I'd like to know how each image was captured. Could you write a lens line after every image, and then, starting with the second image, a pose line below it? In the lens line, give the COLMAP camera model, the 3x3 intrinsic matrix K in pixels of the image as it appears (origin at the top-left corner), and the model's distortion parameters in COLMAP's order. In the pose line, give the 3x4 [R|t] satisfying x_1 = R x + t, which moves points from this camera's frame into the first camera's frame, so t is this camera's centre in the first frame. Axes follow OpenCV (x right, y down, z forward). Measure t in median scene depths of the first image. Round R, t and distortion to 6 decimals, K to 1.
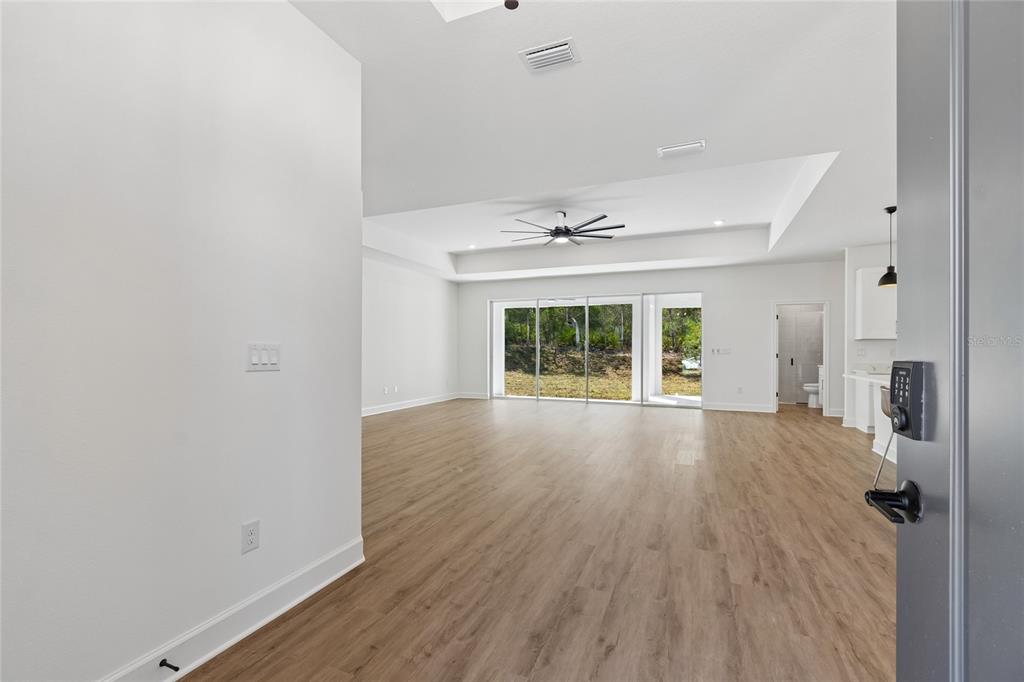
lens RADIAL K [[450.9, 0, 512.5], [0, 450.9, 363.1], [0, 0, 1]] dist [0.000878, 0.000105]
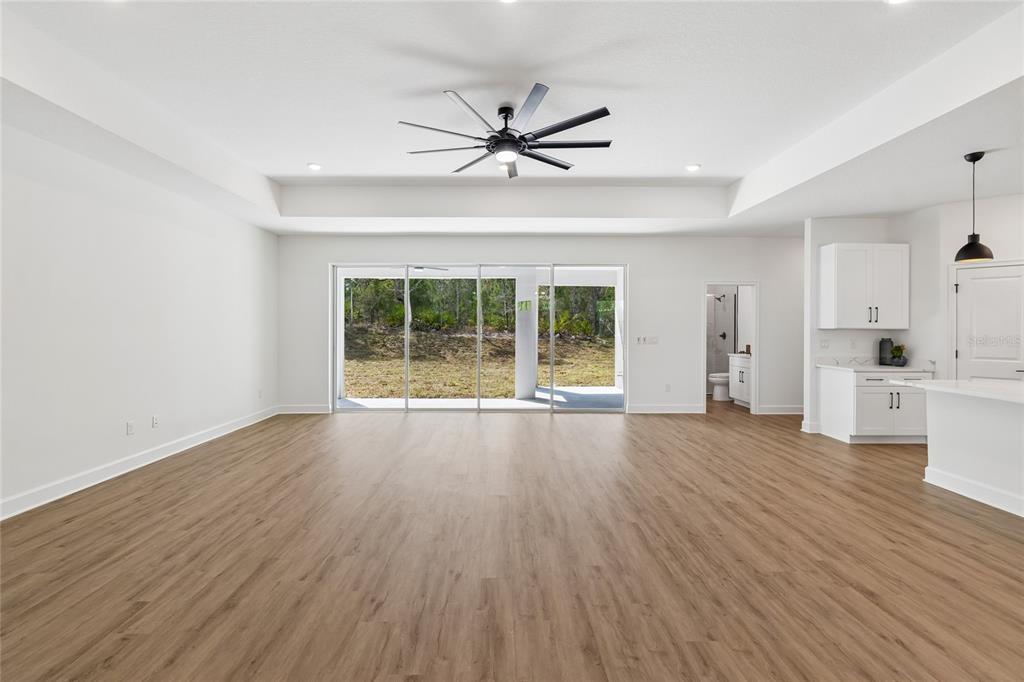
lens RADIAL K [[460.6, 0, 496.5], [0, 460.6, 332.9], [0, 0, 1]] dist [0.018019, -0.000177]
pose [[0.927856, -0.004479, 0.372911, -0.092753], [0.010352, 0.999852, -0.013750, -0.030866], [-0.372794, 0.016618, 0.927765, 0.338982]]
